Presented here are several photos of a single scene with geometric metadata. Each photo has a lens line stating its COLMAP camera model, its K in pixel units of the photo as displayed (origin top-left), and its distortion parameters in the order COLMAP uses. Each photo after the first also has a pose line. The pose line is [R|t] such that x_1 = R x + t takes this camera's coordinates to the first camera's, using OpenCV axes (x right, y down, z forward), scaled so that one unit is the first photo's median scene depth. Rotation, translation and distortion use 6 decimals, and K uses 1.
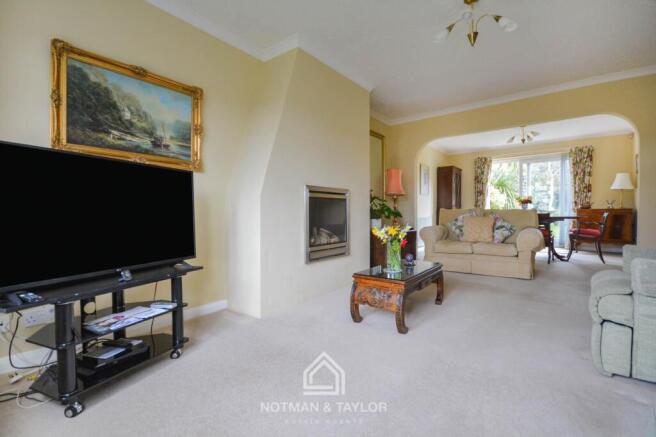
lens RADIAL K [[302.9, 0, 330.1], [0, 302.9, 220.4], [0, 0, 1]] dist [-0.008911, -0.002988]
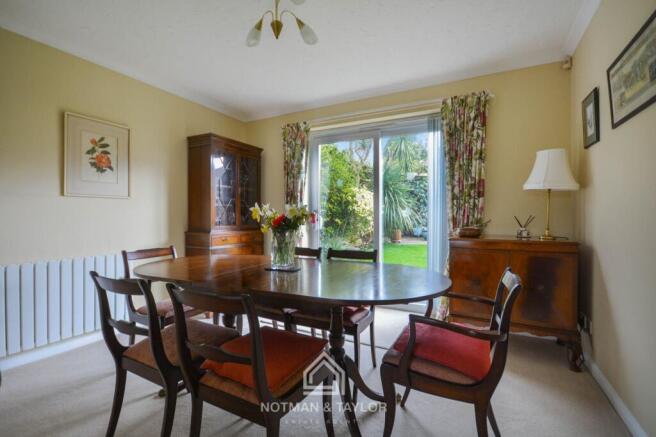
lens RADIAL K [[302.9, 0, 325.2], [0, 302.9, 214.8], [0, 0, 1]] dist [-0.008911, -0.002988]
pose [[0.986596, 0.011579, 0.162773, 0.569645], [-0.006636, 0.999501, -0.030883, -0.053725], [-0.163049, 0.029388, 0.986180, 0.605301]]
